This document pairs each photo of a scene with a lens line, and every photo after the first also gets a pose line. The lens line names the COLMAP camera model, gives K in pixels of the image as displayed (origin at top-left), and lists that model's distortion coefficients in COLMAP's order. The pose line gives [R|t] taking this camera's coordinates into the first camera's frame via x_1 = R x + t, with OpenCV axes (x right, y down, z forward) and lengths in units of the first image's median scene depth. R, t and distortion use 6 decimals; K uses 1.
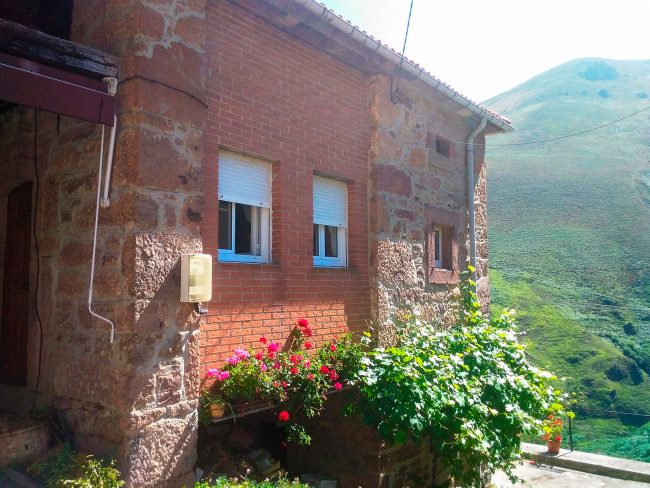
lens RADIAL K [[571.4, 0, 325.0], [0, 571.4, 244.0], [0, 0, 1]] dist [0.100633, -0.162624]
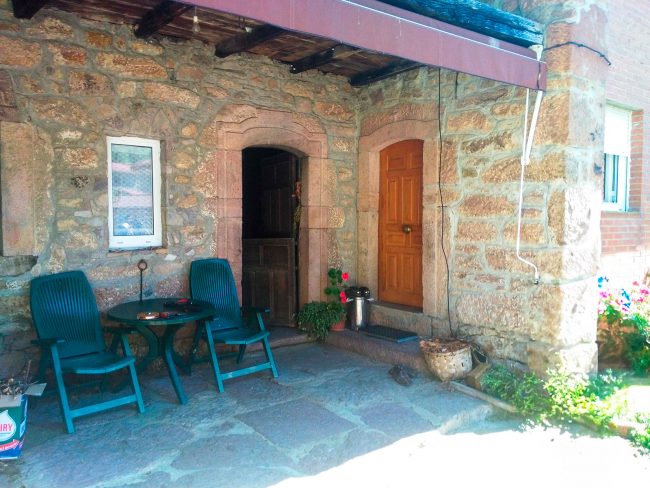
lens RADIAL K [[536.0, 0, 325.0], [0, 536.0, 244.0], [0, 0, 1]] dist [0.113708, -0.164589]
pose [[0.969026, 0.020140, -0.246138, -0.473167], [0.012738, 0.991266, 0.131259, -0.052833], [0.246632, -0.130329, 0.960306, -0.129765]]
